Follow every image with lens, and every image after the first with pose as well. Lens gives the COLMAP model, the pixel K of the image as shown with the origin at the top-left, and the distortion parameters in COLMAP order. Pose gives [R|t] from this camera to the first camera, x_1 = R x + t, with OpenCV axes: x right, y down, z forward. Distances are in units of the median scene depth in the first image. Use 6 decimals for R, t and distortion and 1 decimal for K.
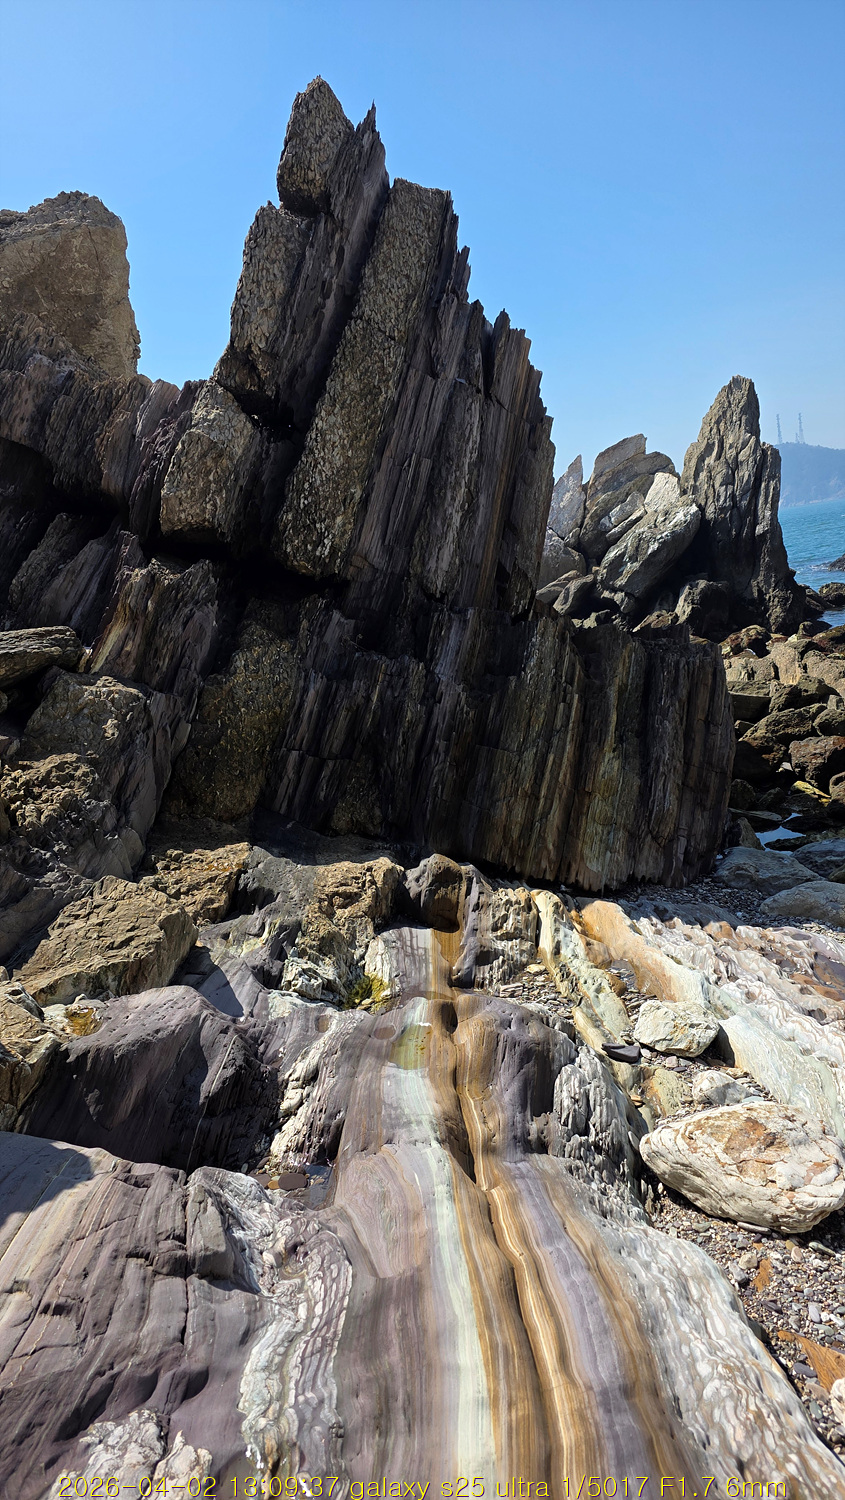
lens RADIAL K [[996.4, 0, 422.5], [0, 996.4, 750.0], [0, 0, 1]] dist [0.072929, -0.064039]
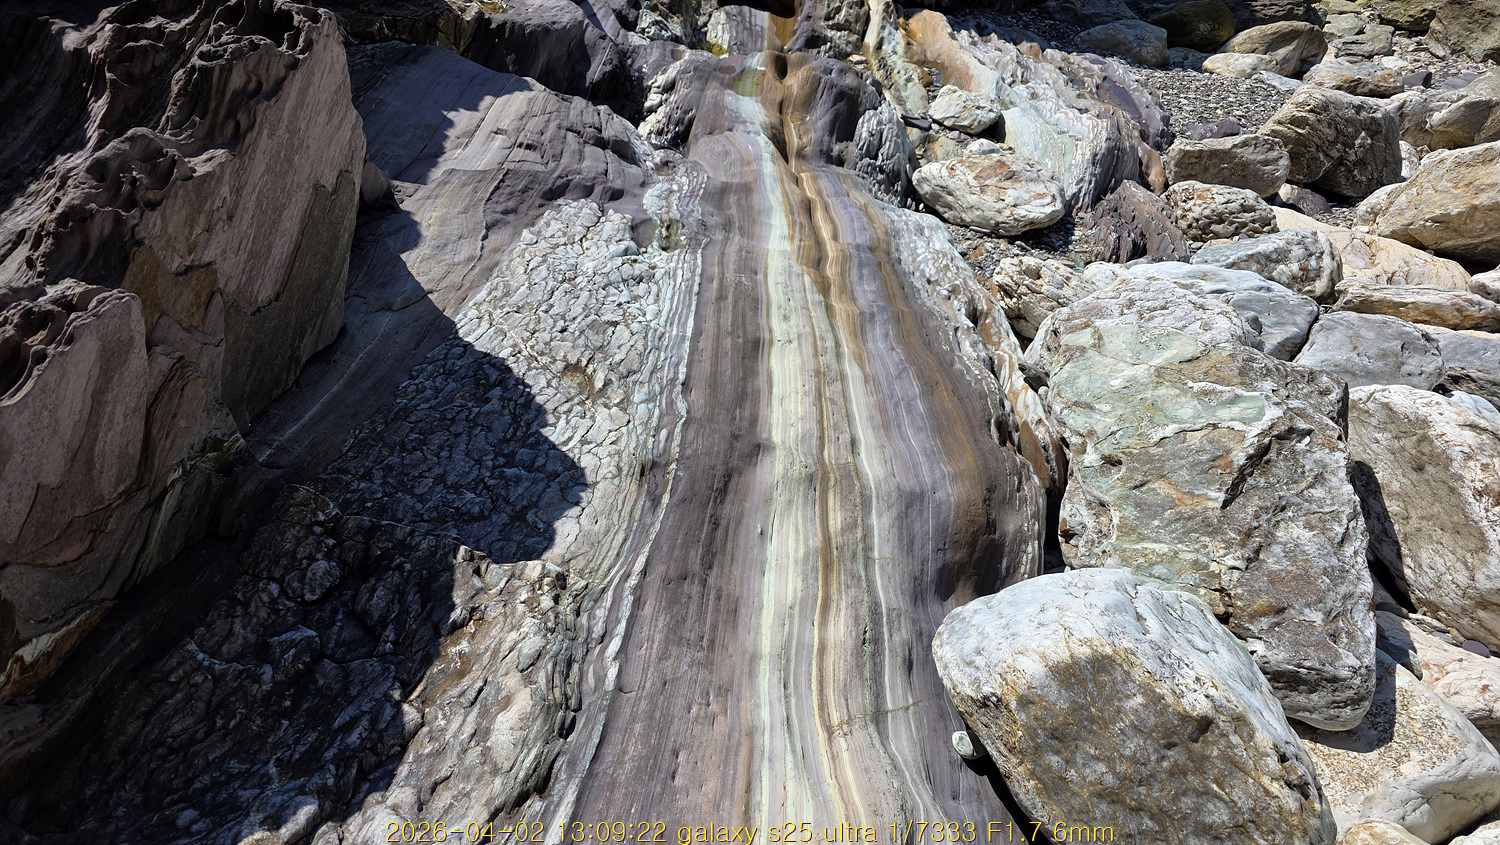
lens RADIAL K [[1001.2, 0, 739.8], [0, 1001.2, 427.4], [0, 0, 1]] dist [0.101971, -0.151612]
pose [[0.991158, 0.125254, 0.043796, -0.026462], [-0.130628, 0.863106, 0.487837, 0.067000], [0.023303, -0.489245, 0.871835, -0.332197]]
